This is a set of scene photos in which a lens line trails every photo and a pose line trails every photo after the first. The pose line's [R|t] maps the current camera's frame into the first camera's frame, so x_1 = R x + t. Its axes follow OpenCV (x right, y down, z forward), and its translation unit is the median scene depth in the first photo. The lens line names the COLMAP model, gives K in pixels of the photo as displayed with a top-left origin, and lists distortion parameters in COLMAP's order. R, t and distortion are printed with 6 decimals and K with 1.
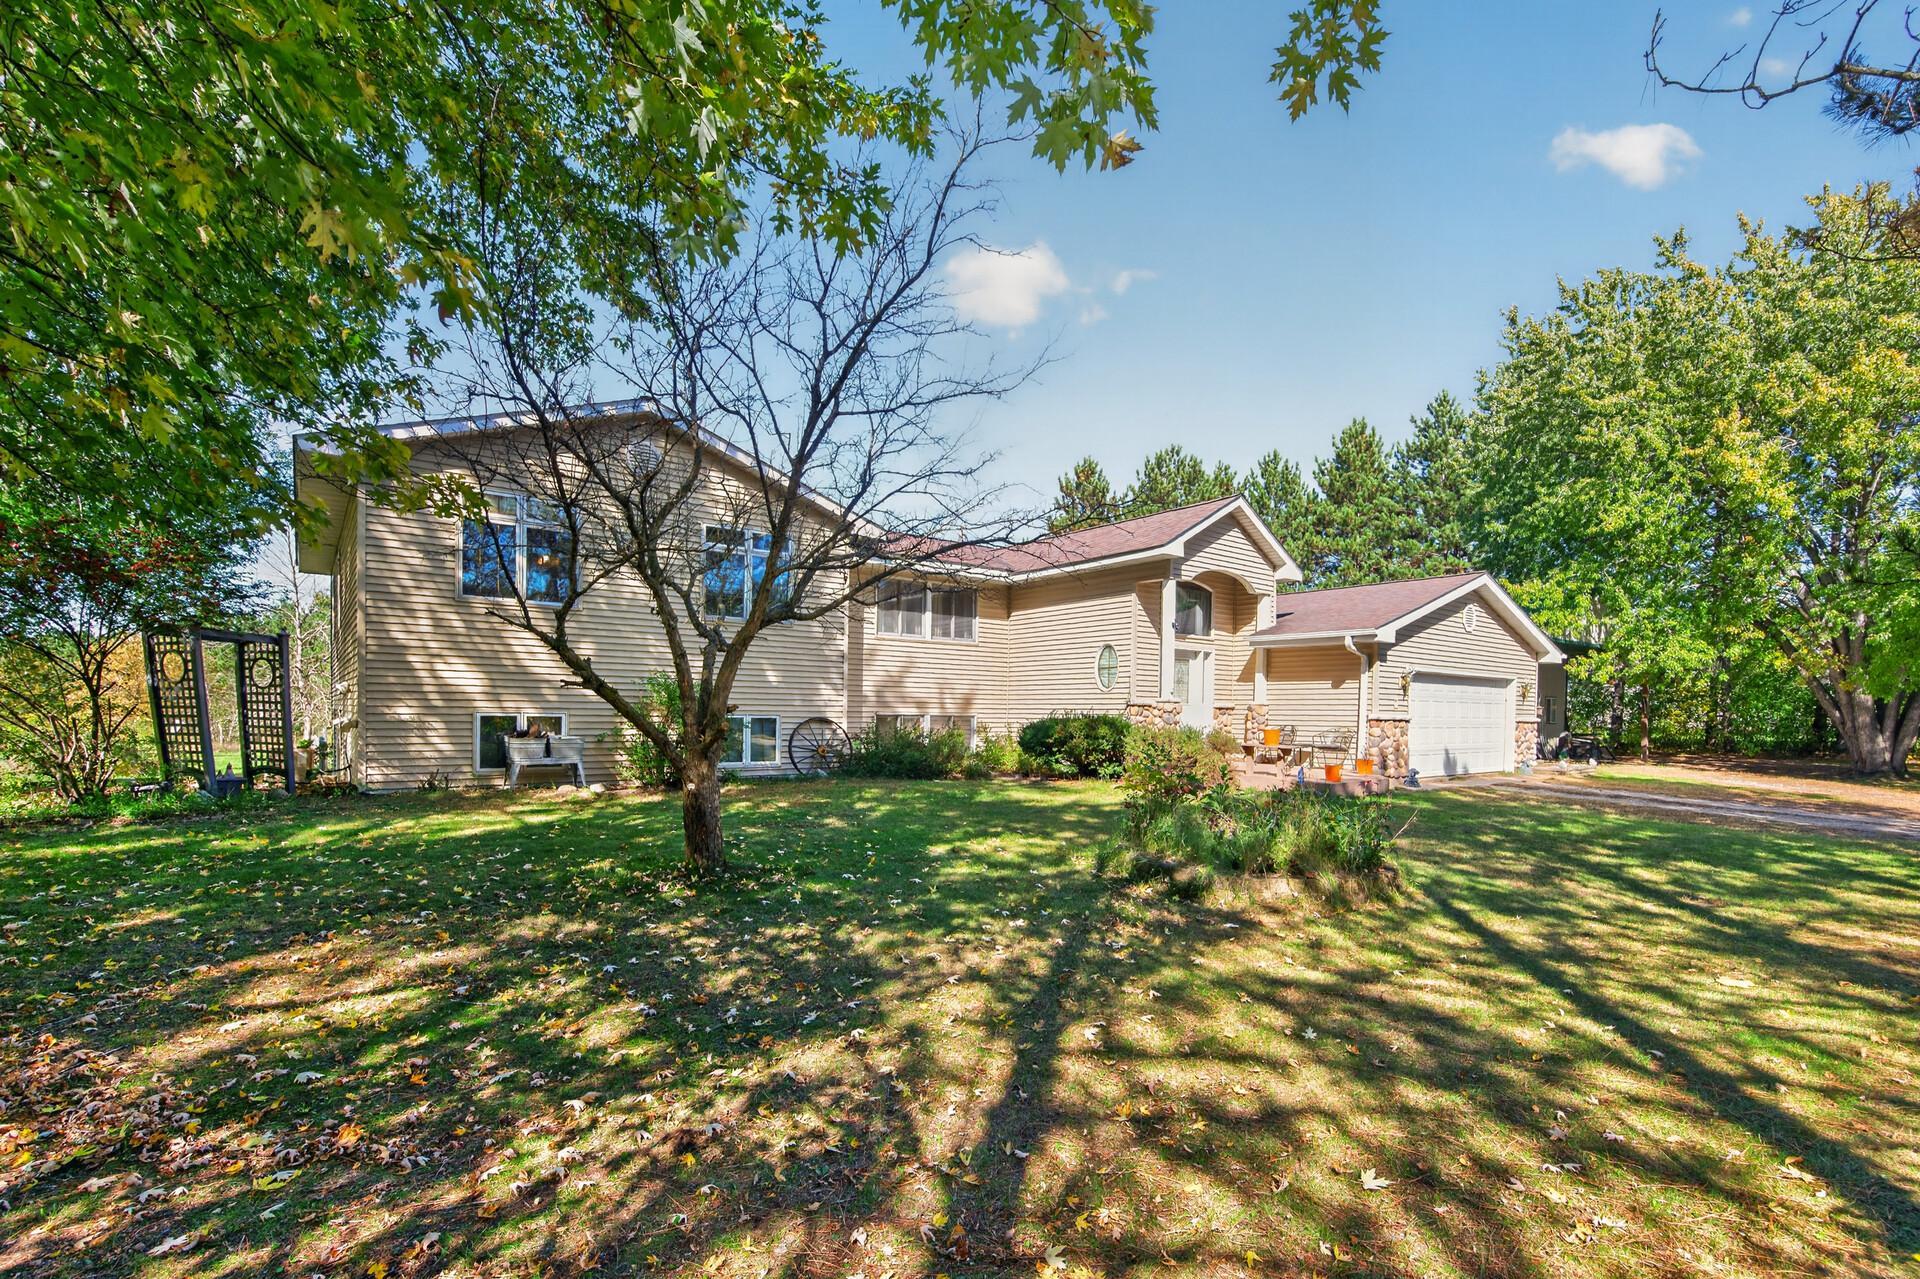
lens RADIAL K [[858.0, 0, 953.3], [0, 858.0, 681.0], [0, 0, 1]] dist [-0.001860, 0.000159]
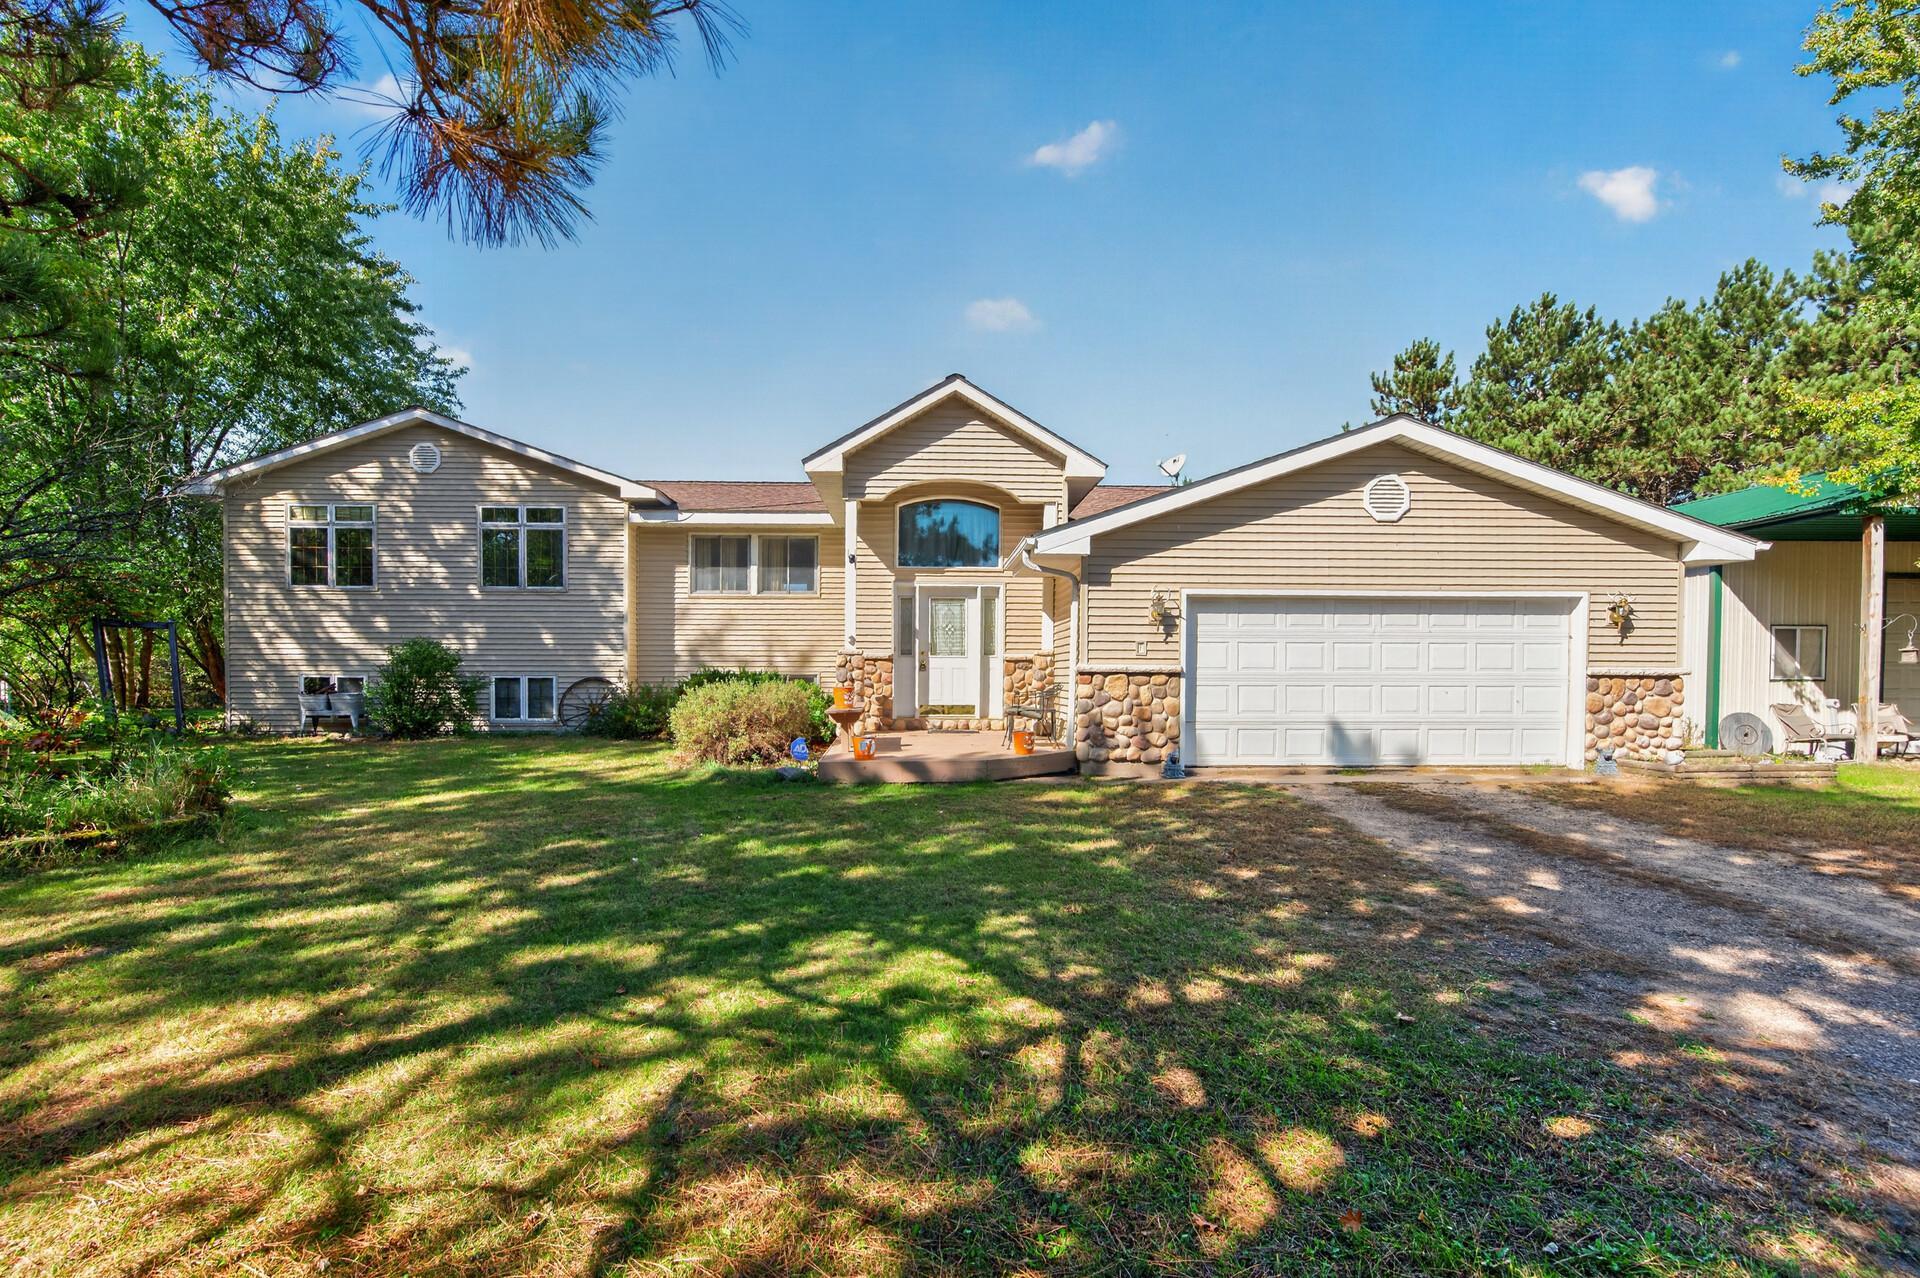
lens RADIAL K [[842.4, 0, 959.8], [0, 842.4, 655.9], [0, 0, 1]] dist [0.016036, -0.000146]
pose [[0.817569, -0.023868, -0.575335, 0.787317], [0.030415, 0.999536, 0.001754, 0.028225], [0.575026, -0.018933, 0.817916, 0.405107]]
